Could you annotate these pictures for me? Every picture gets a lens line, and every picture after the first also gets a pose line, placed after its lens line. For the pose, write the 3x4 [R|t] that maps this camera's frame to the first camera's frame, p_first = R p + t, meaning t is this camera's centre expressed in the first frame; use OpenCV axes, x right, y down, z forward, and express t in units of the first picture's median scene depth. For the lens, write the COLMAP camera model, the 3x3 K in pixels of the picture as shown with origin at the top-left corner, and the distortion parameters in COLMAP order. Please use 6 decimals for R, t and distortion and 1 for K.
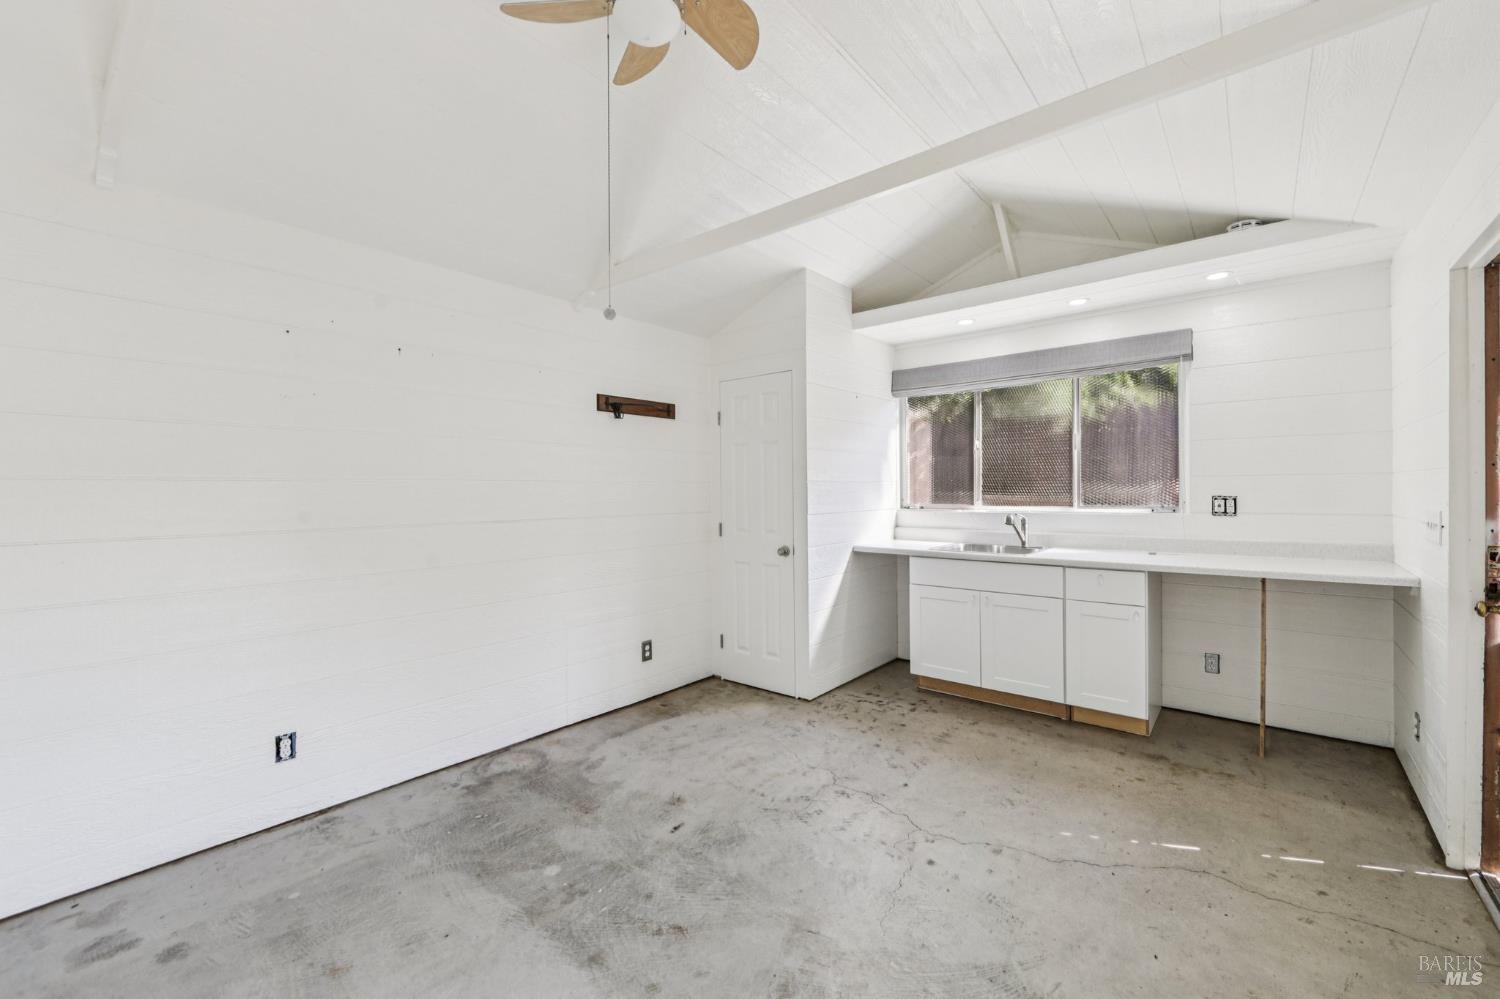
lens RADIAL K [[617.0, 0, 754.7], [0, 617.0, 490.9], [0, 0, 1]] dist [-0.009203, 0.000498]
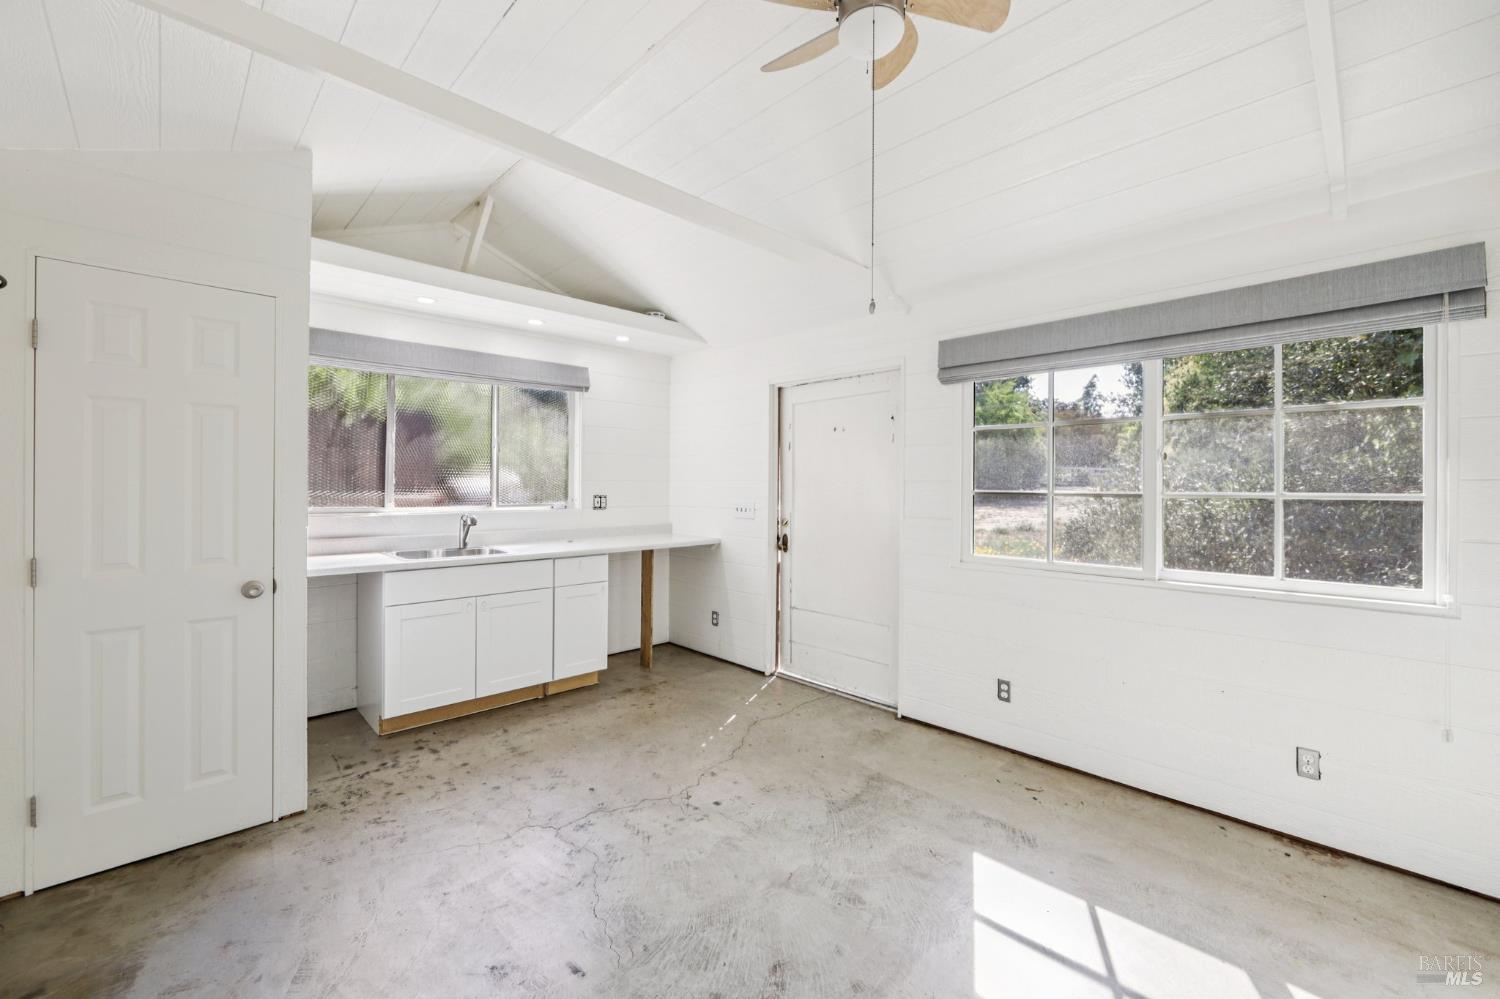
lens RADIAL K [[617.0, 0, 754.7], [0, 617.0, 490.9], [0, 0, 1]] dist [-0.009203, 0.000498]
pose [[0.099628, 0.001777, 0.995023, -0.569529], [-0.004029, 0.999991, -0.001383, -0.000763], [-0.995017, -0.003871, 0.099635, 0.514240]]
